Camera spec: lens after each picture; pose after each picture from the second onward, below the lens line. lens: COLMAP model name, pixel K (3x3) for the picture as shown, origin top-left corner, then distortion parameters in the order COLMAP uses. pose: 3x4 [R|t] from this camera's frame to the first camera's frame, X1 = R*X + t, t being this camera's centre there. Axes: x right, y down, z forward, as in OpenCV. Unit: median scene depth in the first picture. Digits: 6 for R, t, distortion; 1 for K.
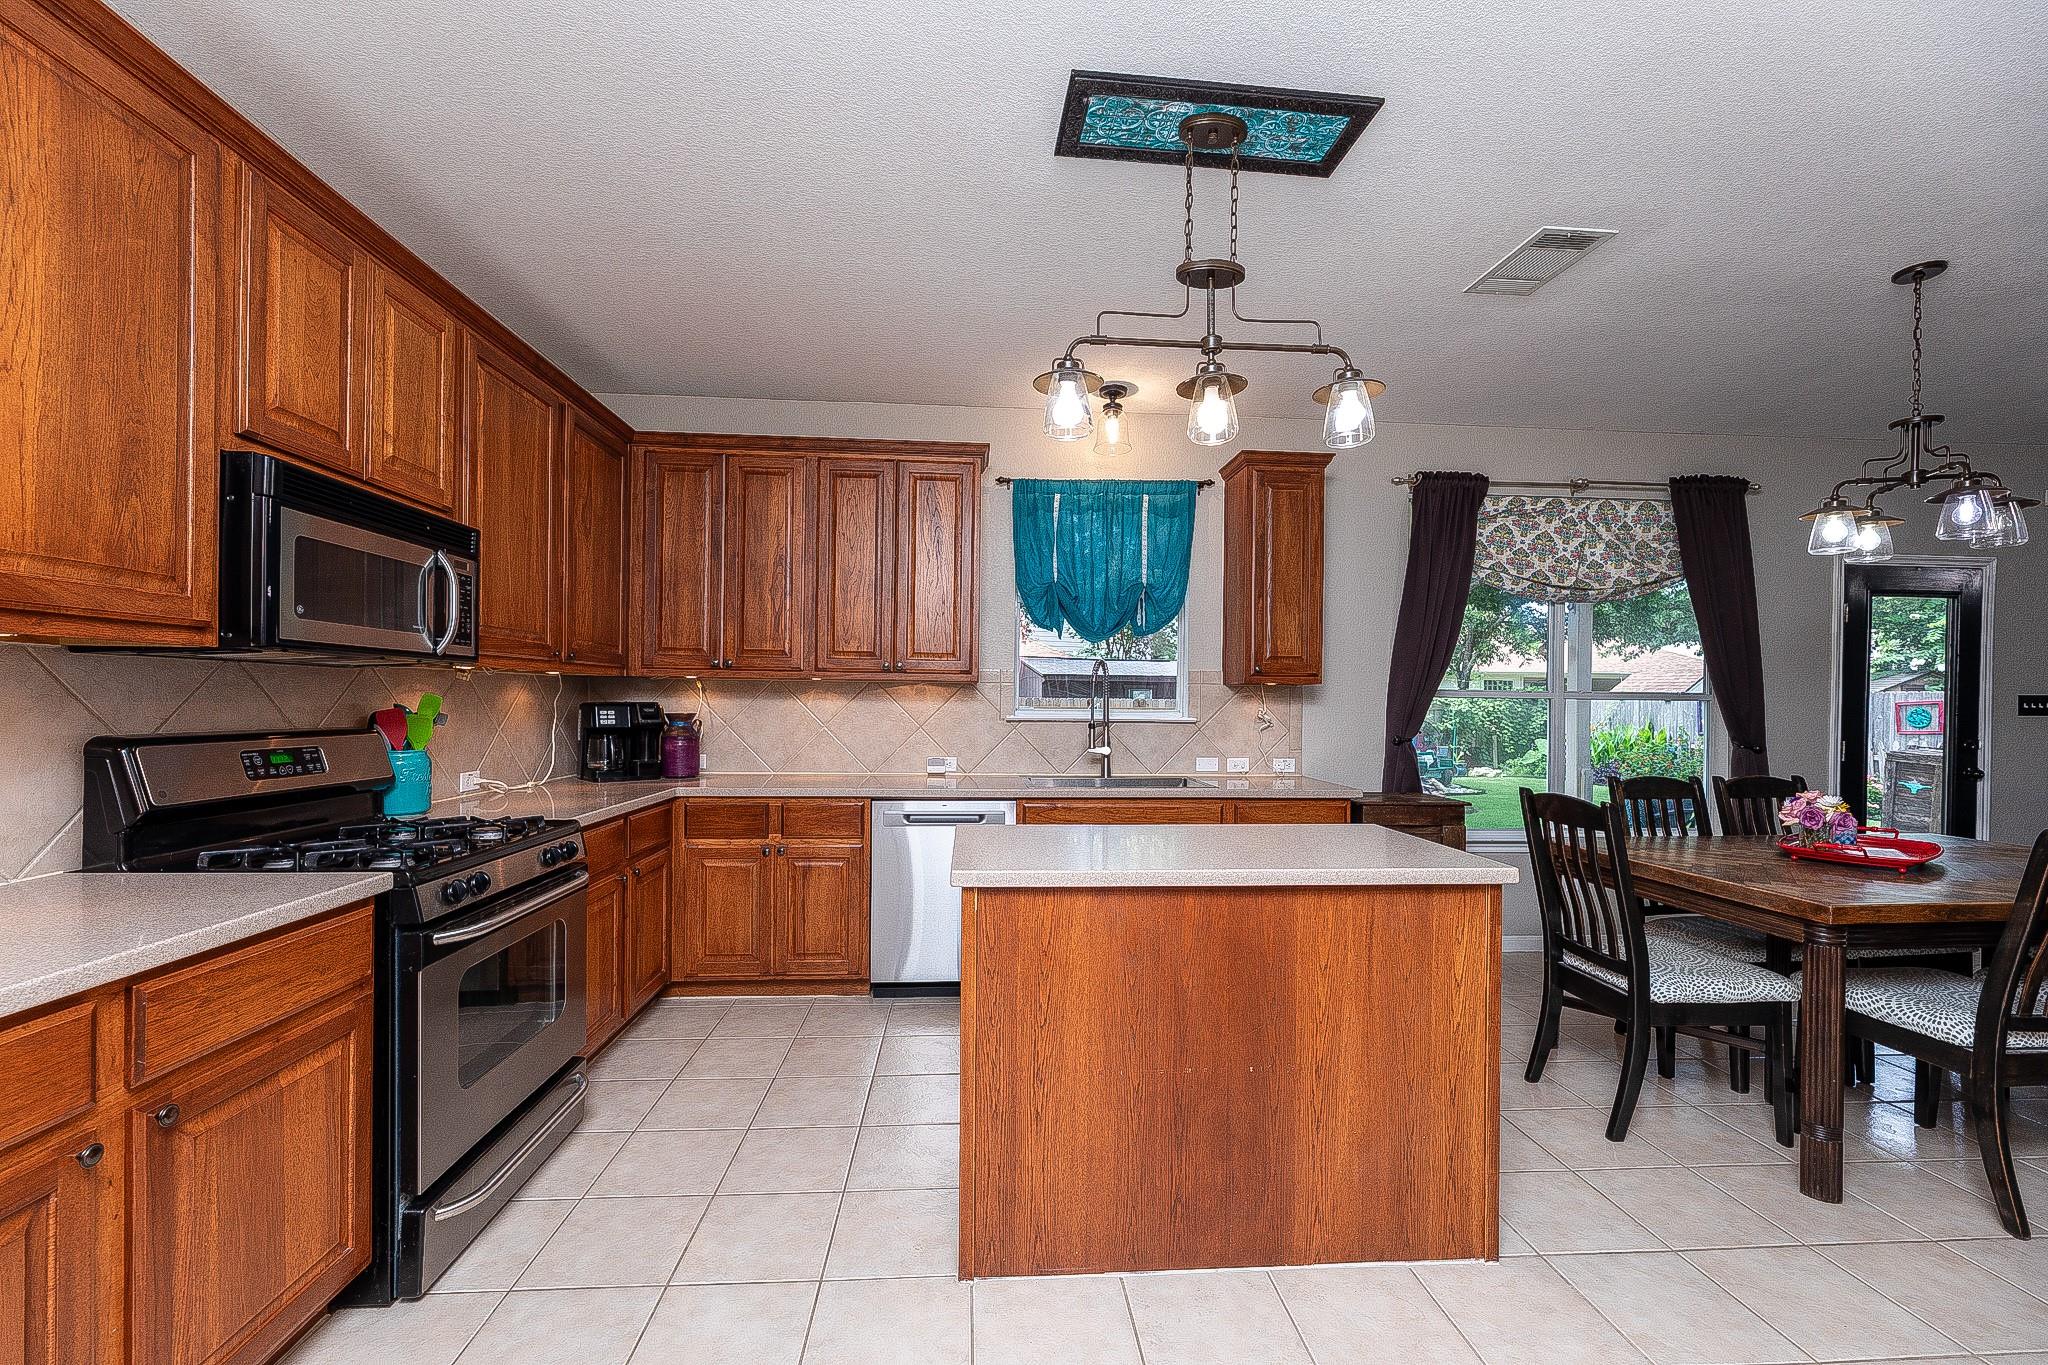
lens RADIAL K [[810.5, 0, 1018.6], [0, 810.5, 704.6], [0, 0, 1]] dist [0.000473, 0.000041]
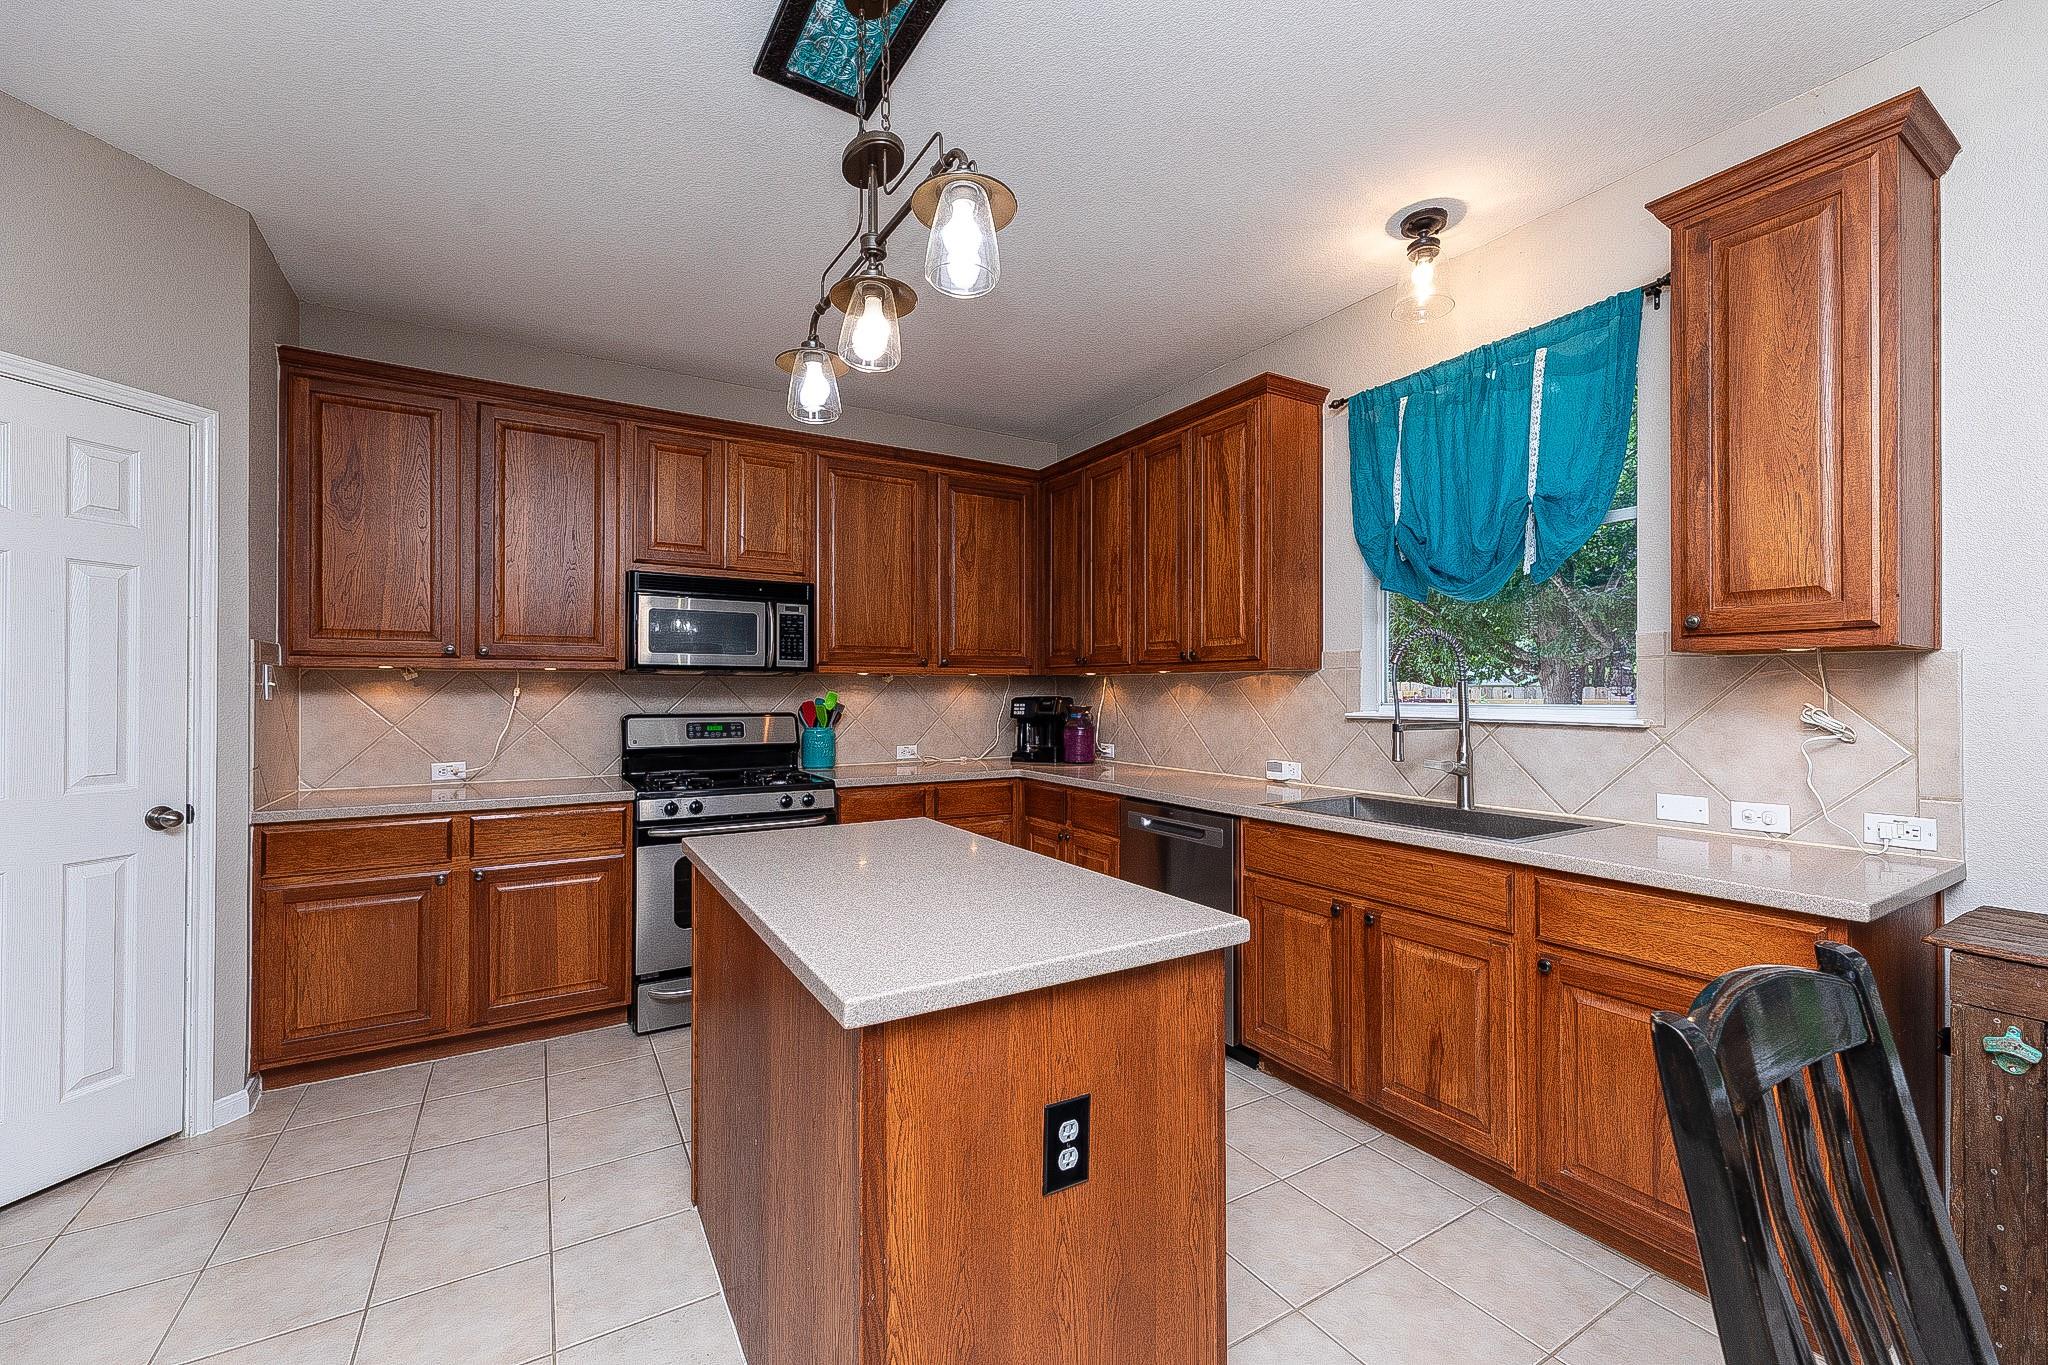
lens RADIAL K [[802.7, 0, 1021.5], [0, 802.7, 693.2], [0, 0, 1]] dist [-0.000737, 0.000243]
pose [[0.466937, -0.010541, -0.884228, 0.503384], [0.000775, 0.999933, -0.011511, 0.004726], [0.884290, 0.004690, 0.466914, 0.380152]]
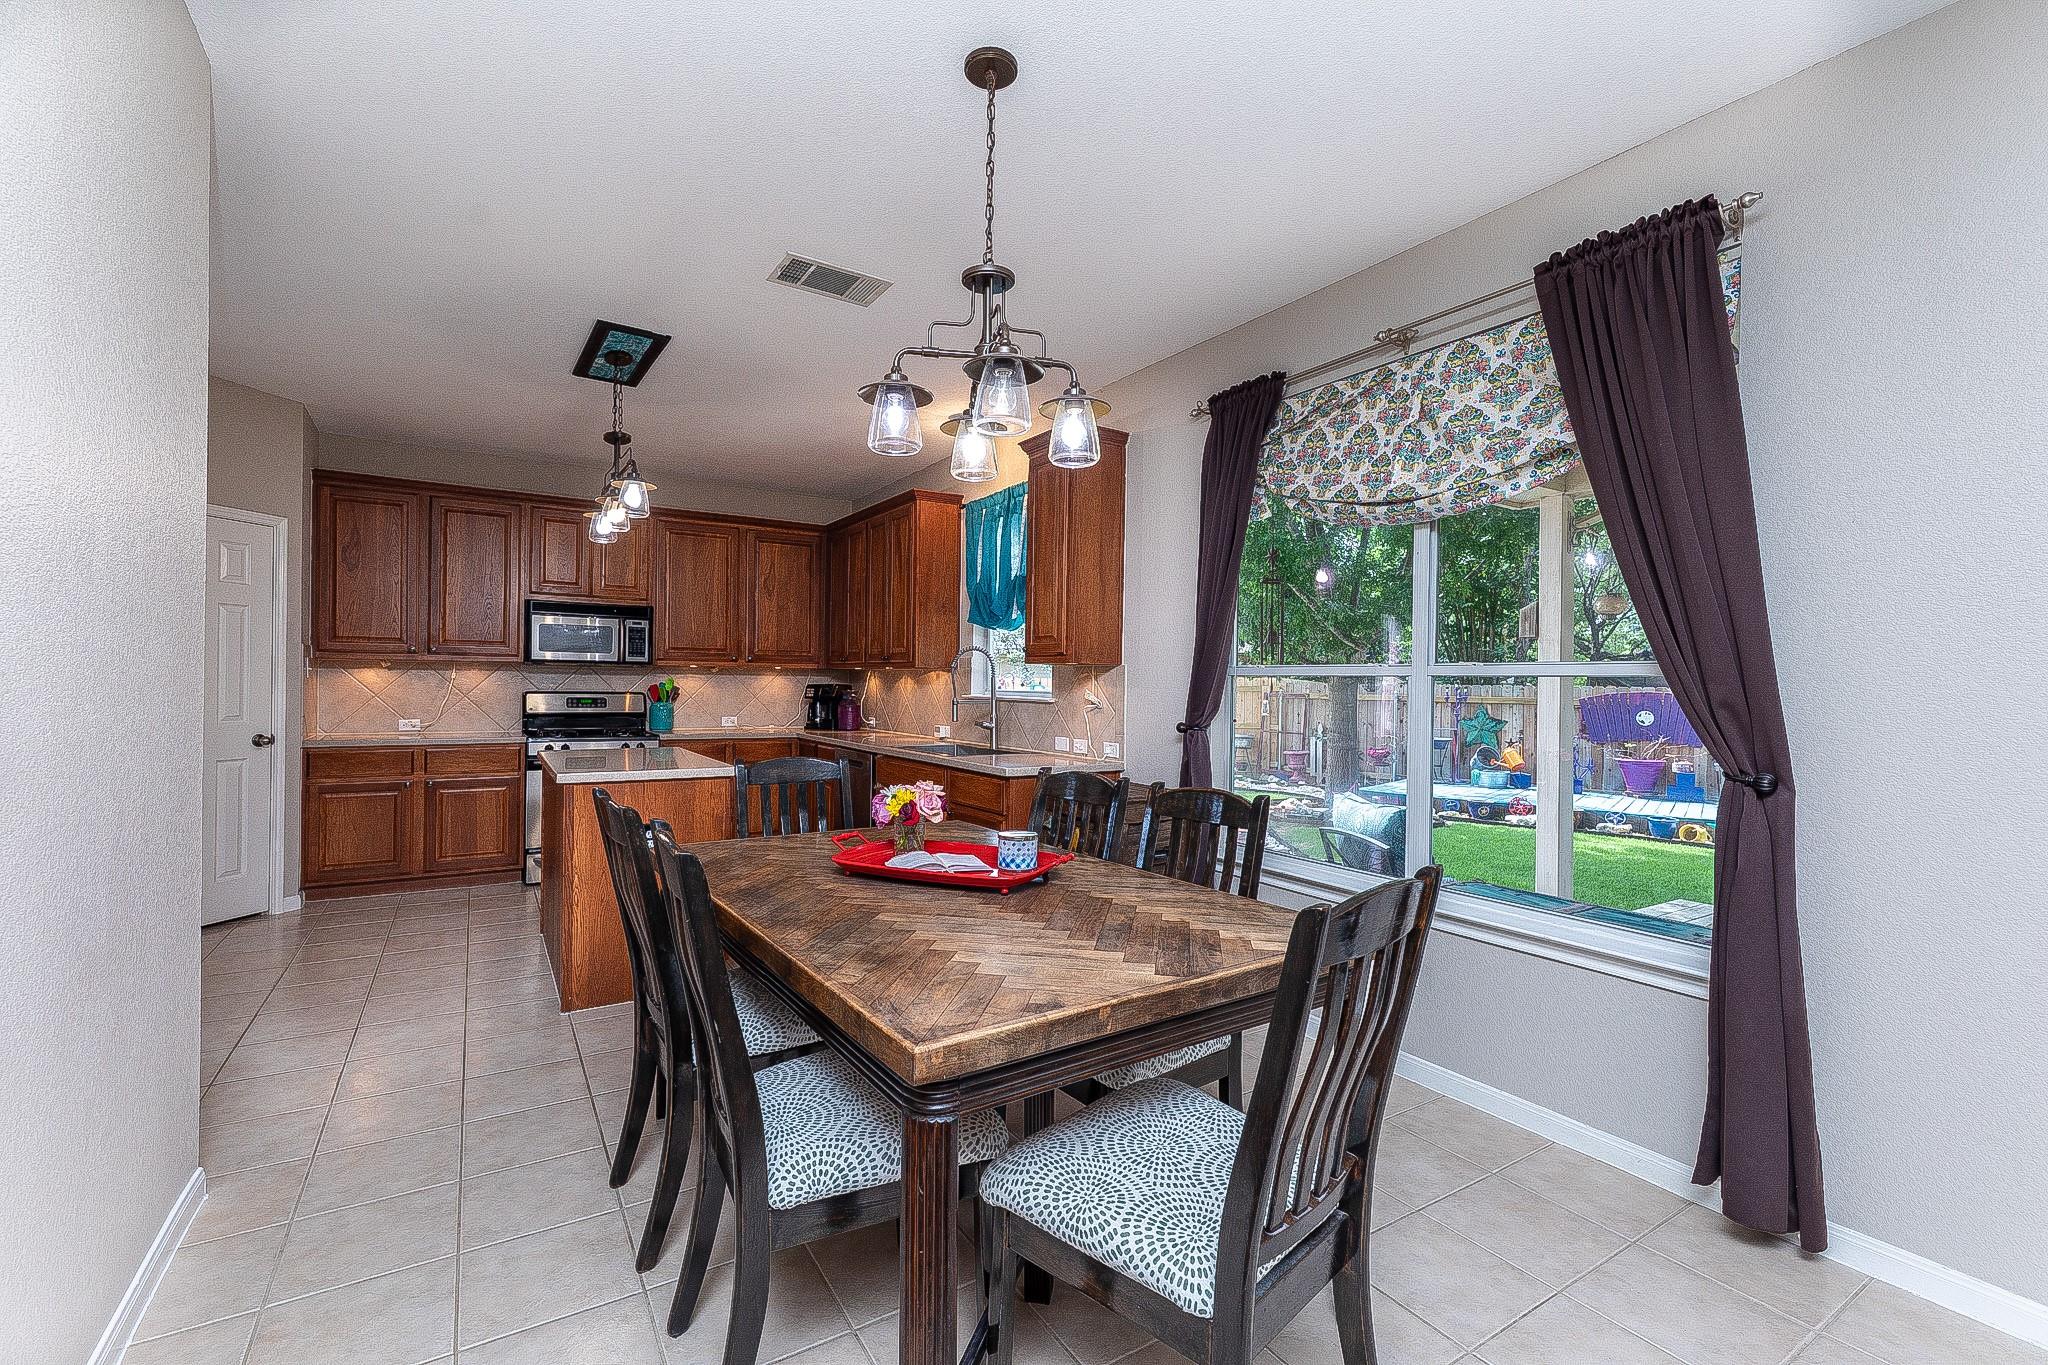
lens RADIAL K [[871.2, 0, 1025.9], [0, 871.2, 693.5], [0, 0, 1]] dist [0.000501, -0.000285]
pose [[0.483531, 0.004688, -0.875315, 1.194319], [-0.012578, 0.999920, -0.001593, 0.013232], [0.875237, 0.011780, 0.483551, 0.434006]]
